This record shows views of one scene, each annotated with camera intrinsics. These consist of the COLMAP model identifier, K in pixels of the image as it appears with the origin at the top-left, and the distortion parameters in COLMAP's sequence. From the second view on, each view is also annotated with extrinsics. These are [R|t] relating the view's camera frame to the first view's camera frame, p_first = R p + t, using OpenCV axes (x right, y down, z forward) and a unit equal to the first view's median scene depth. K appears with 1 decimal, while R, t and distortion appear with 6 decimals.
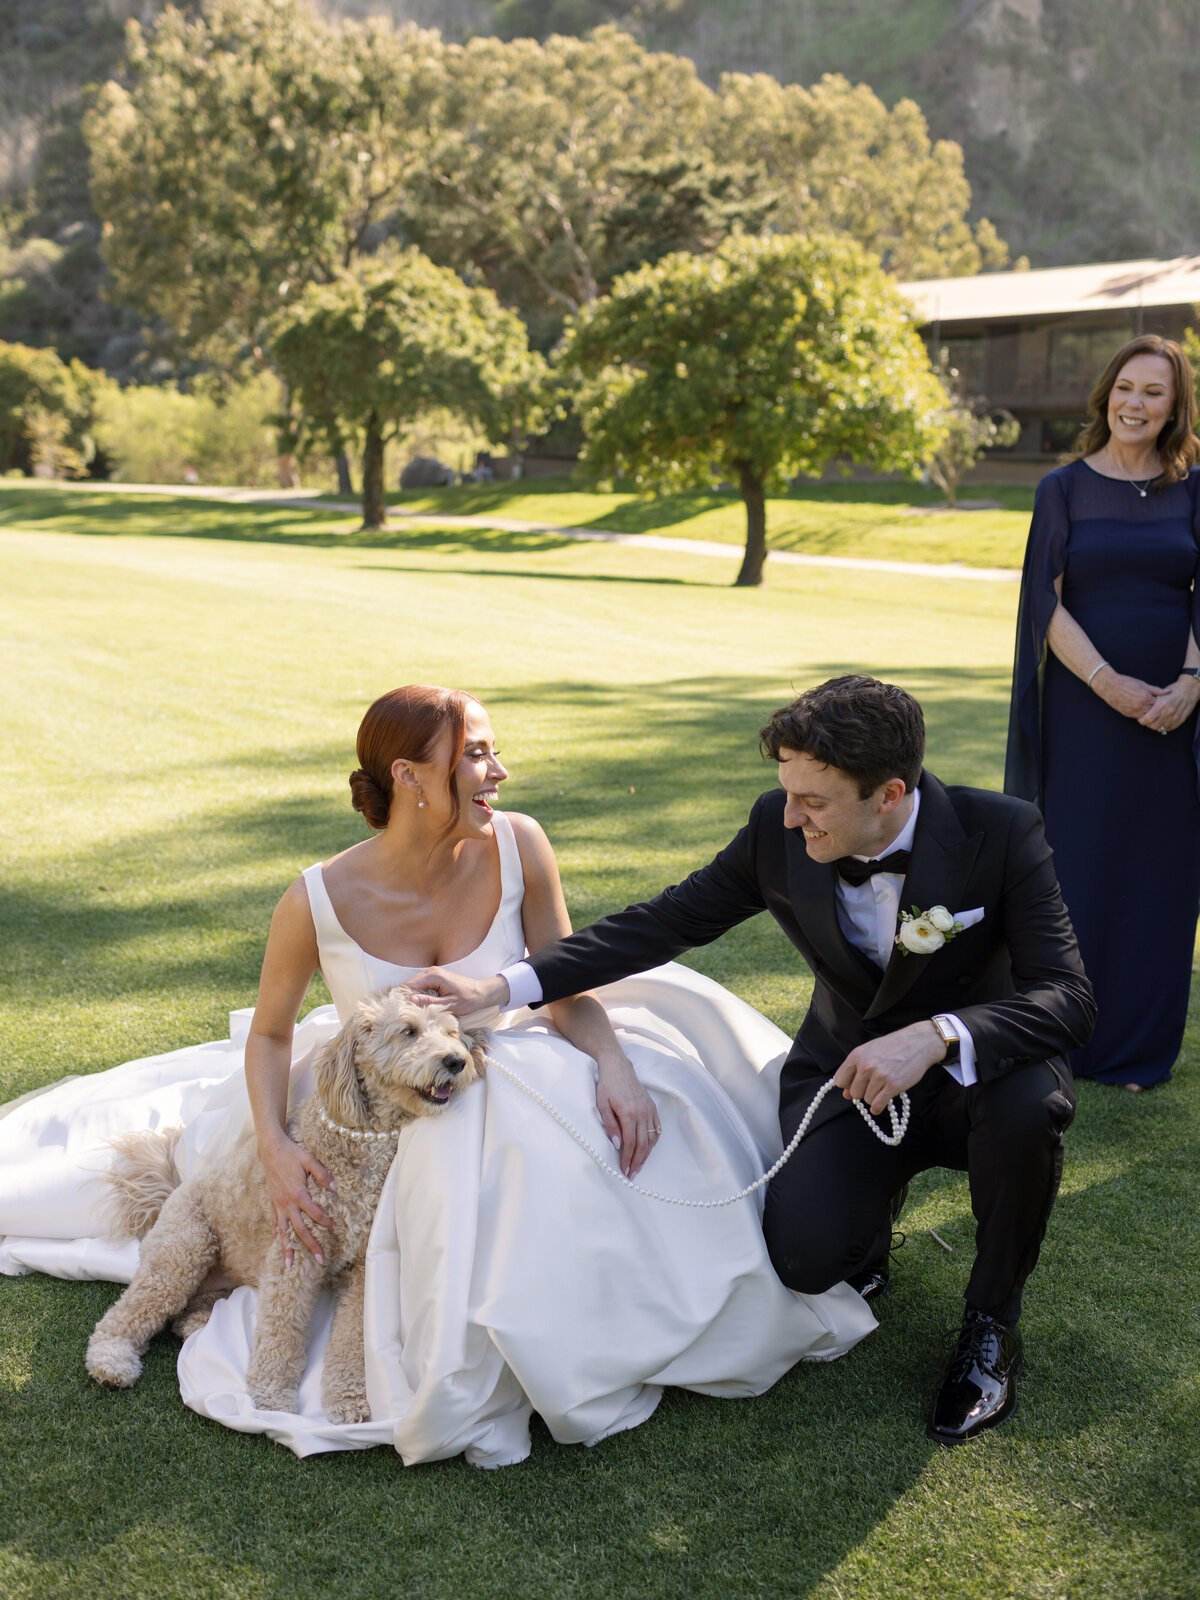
lens RADIAL K [[1767.5, 0, 608.2], [0, 1767.5, 717.0], [0, 0, 1]] dist [0.012930, -0.006390]
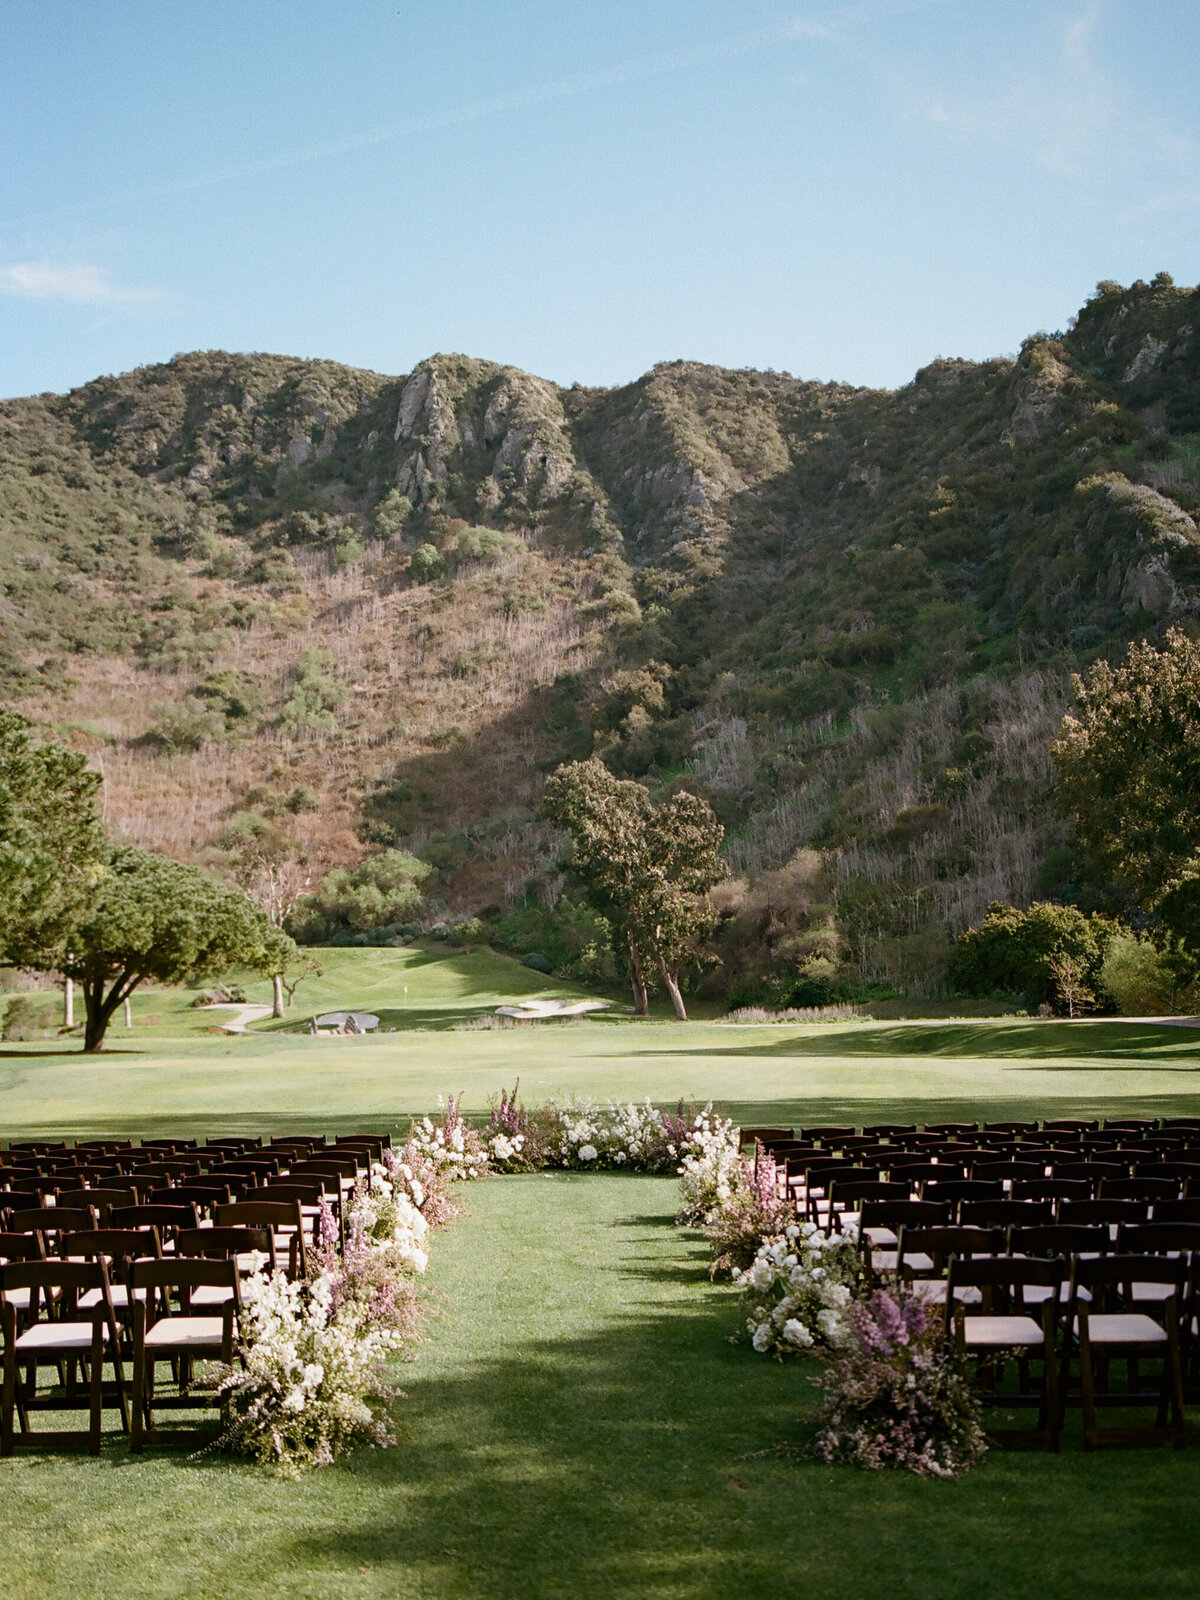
lens RADIAL K [[1806.6, 0, 556.4], [0, 1806.6, 641.9], [0, 0, 1]] dist [0.039895, -0.040299]
pose [[0.799961, -0.167118, -0.576311, 0.290408], [-0.031174, 0.947563, -0.318045, 0.053374], [0.599242, 0.272390, 0.752804, -0.381506]]
